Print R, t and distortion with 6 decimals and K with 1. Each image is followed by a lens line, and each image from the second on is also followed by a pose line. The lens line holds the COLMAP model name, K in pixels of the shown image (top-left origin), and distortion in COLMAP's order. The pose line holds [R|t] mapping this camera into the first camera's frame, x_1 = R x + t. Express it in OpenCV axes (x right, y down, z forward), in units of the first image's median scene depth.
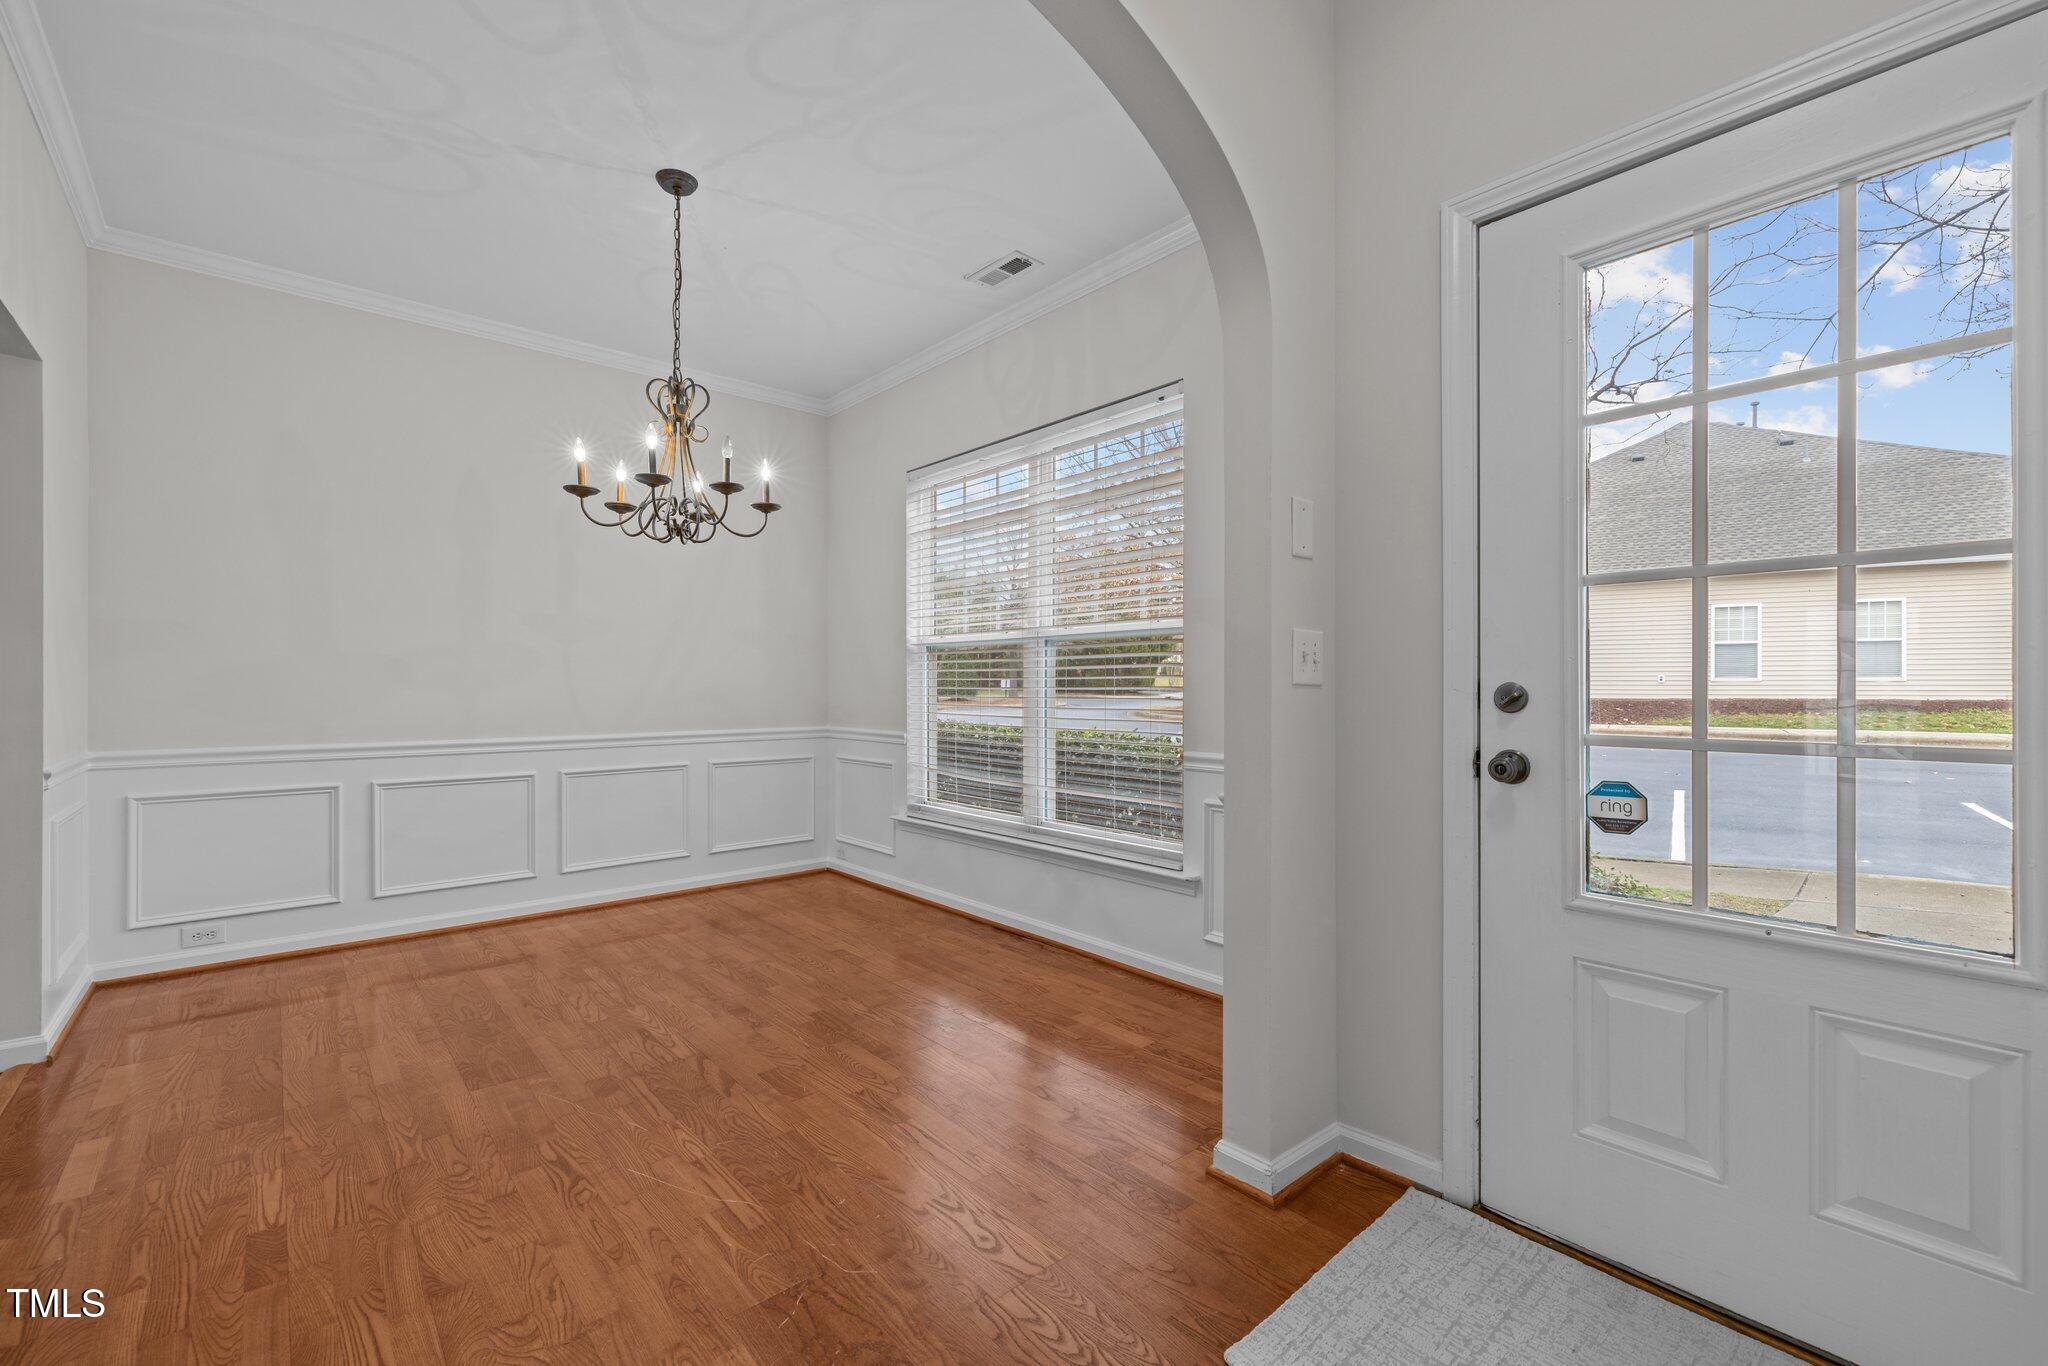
lens RADIAL K [[858.4, 0, 1019.3], [0, 858.4, 693.4], [0, 0, 1]] dist [0.000732, 0.000159]
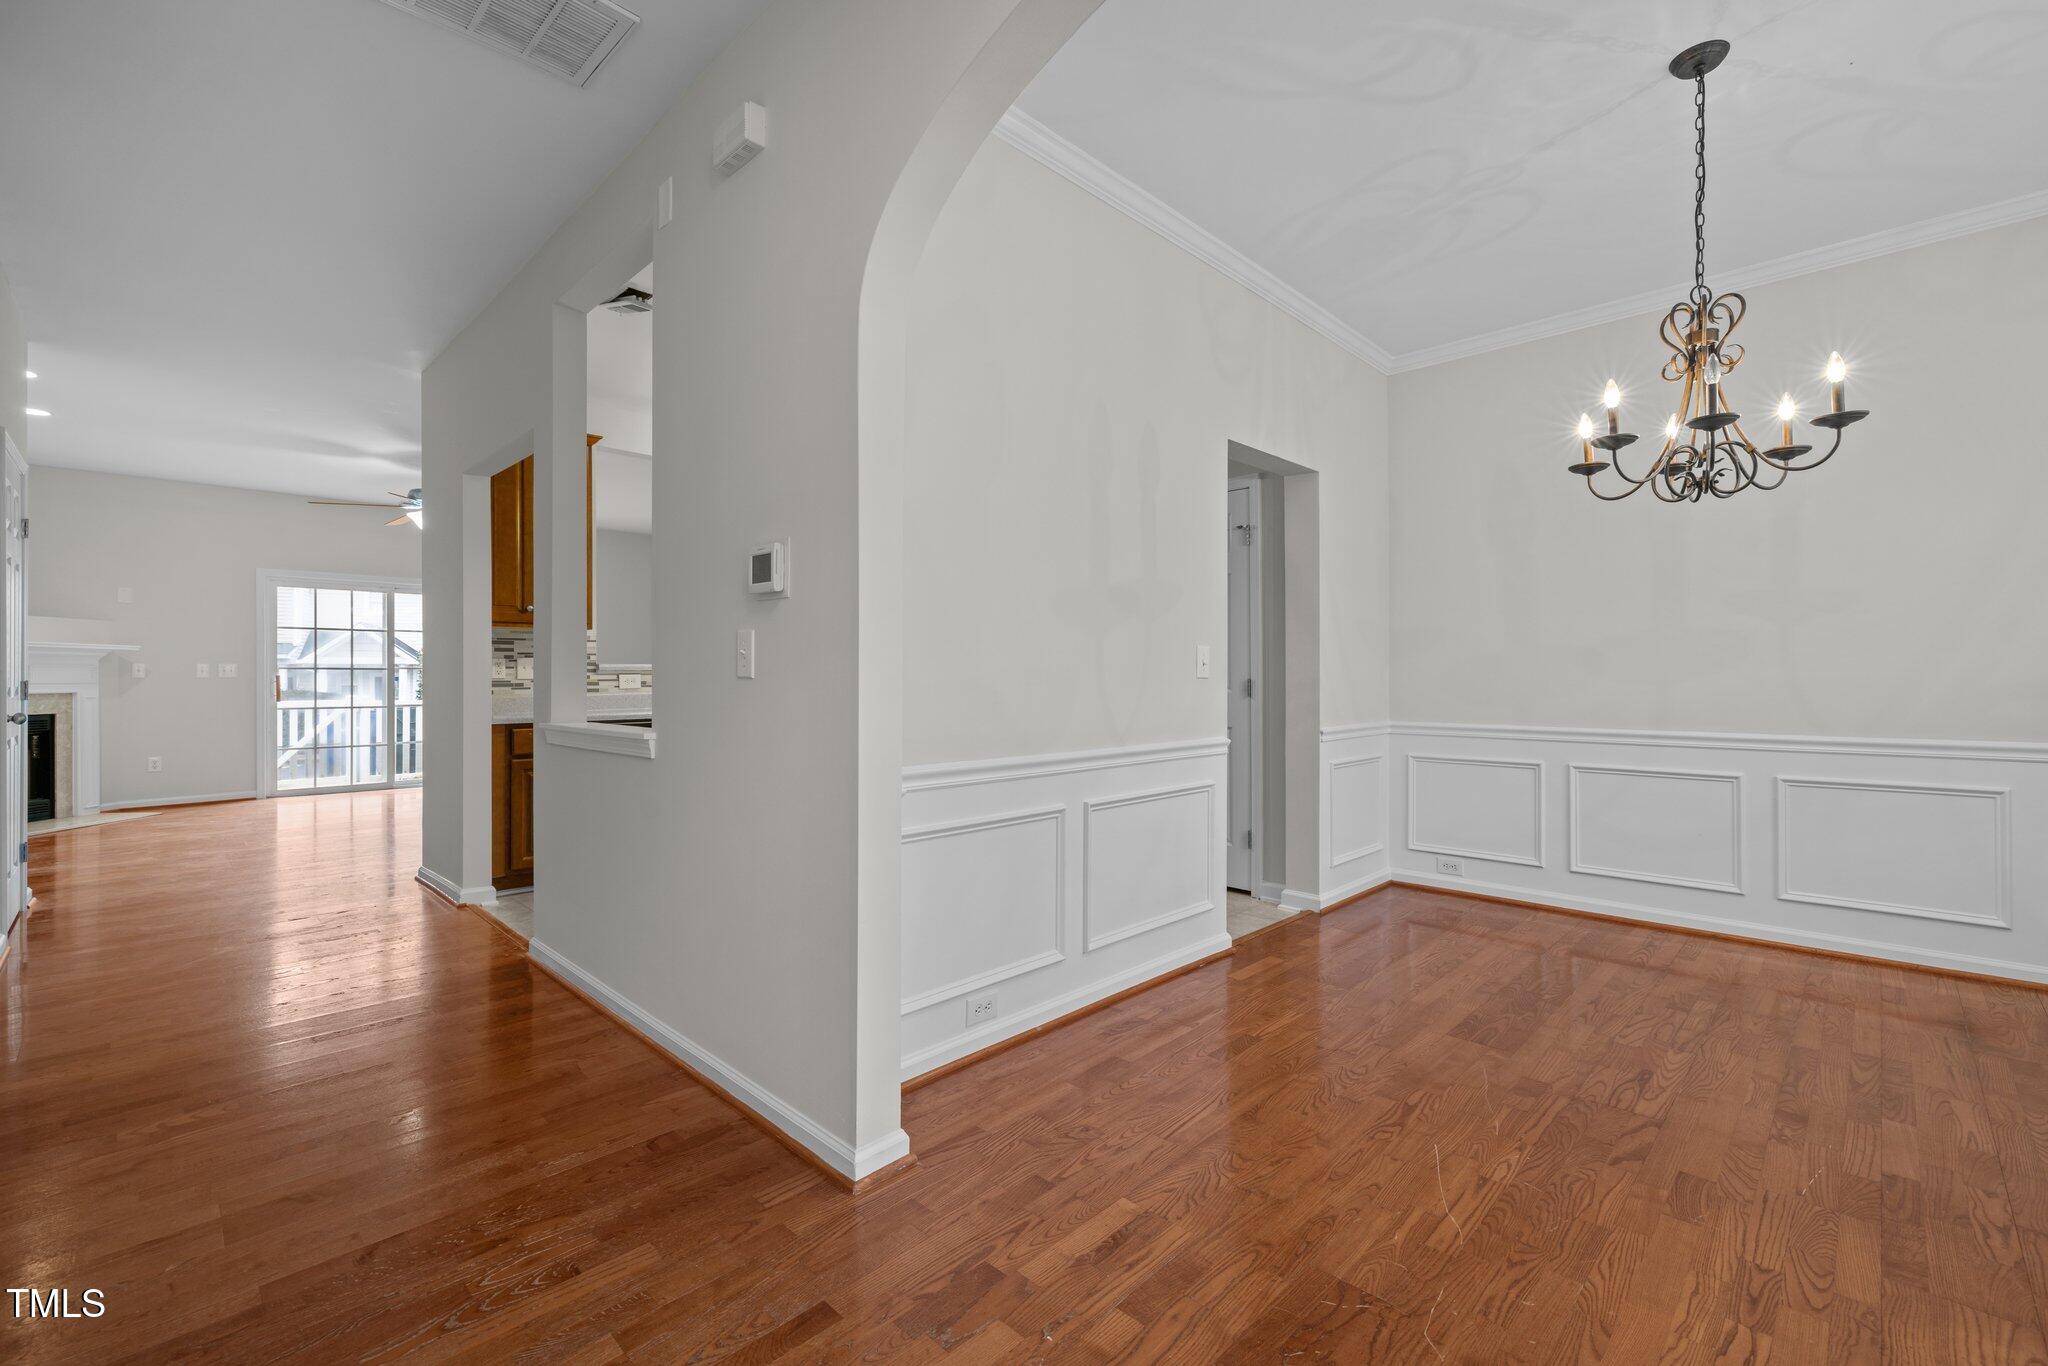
lens RADIAL K [[873.1, 0, 1024.0], [0, 873.1, 683.0], [0, 0, 1]] dist [0.002156, 0.000263]
pose [[0.078938, 0.006943, -0.996855, 0.320842], [-0.007499, 0.999952, 0.006371, -0.001218], [0.996851, 0.006972, 0.078986, 0.247008]]
